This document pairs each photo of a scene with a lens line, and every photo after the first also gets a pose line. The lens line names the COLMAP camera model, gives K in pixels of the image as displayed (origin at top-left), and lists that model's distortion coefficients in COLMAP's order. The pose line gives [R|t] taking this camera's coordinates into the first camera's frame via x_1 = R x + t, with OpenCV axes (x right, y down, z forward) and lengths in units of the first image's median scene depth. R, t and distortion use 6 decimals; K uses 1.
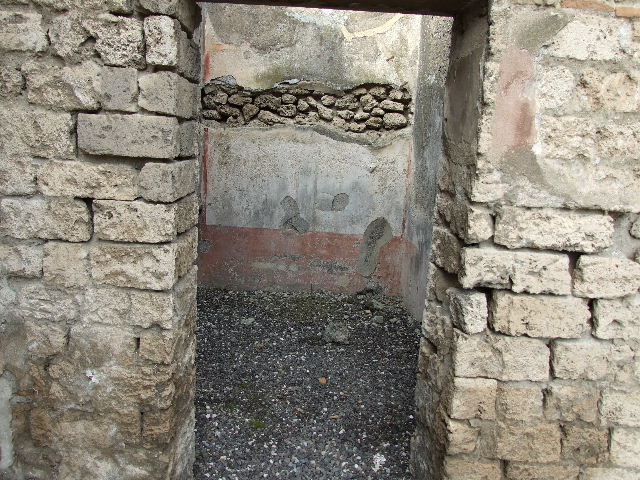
lens RADIAL K [[529.9, 0, 319.8], [0, 529.9, 239.8], [0, 0, 1]] dist [-0.051541, 0.056879]
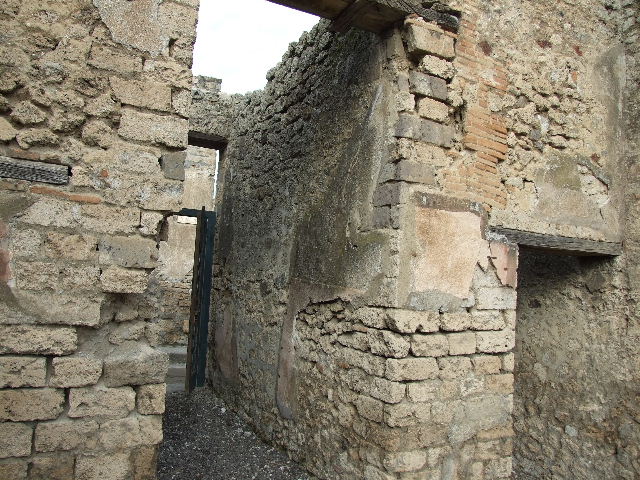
lens RADIAL K [[529.9, 0, 322.7], [0, 529.9, 234.7], [0, 0, 1]] dist [-0.051541, 0.056879]
pose [[0.897965, 0.042460, 0.438013, 0.544756], [0.061289, 0.973568, -0.220022, 0.067855], [-0.435778, 0.224417, 0.871628, -0.672487]]
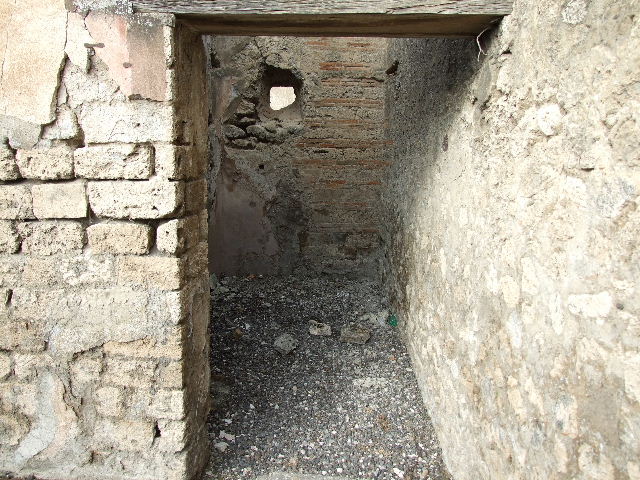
lens RADIAL K [[529.9, 0, 318.1], [0, 529.9, 236.2], [0, 0, 1]] dist [-0.051541, 0.056879]
pose [[0.994002, -0.010487, -0.108857, 2.851412], [0.009834, 0.999930, -0.006530, 0.167060], [0.108918, 0.005420, 0.994036, -0.143689]]
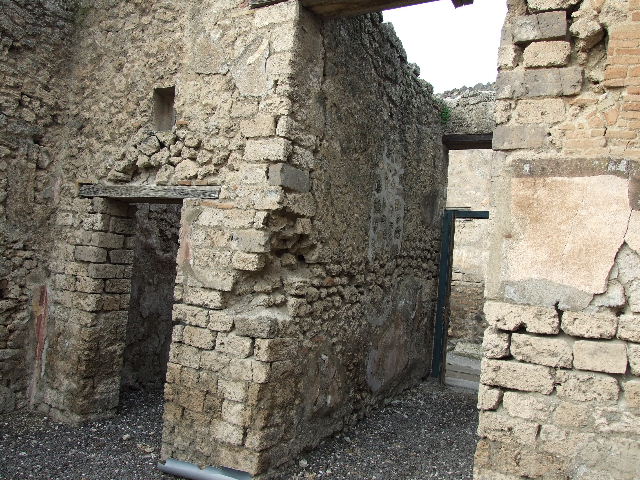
lens RADIAL K [[529.9, 0, 317.8], [0, 529.9, 236.2], [0, 0, 1]] dist [-0.051541, 0.056879]
pose [[0.855049, -0.003340, -0.518536, 2.154580], [-0.131990, 0.965641, -0.223867, 0.178567], [0.501467, 0.259859, 0.825230, -0.731129]]
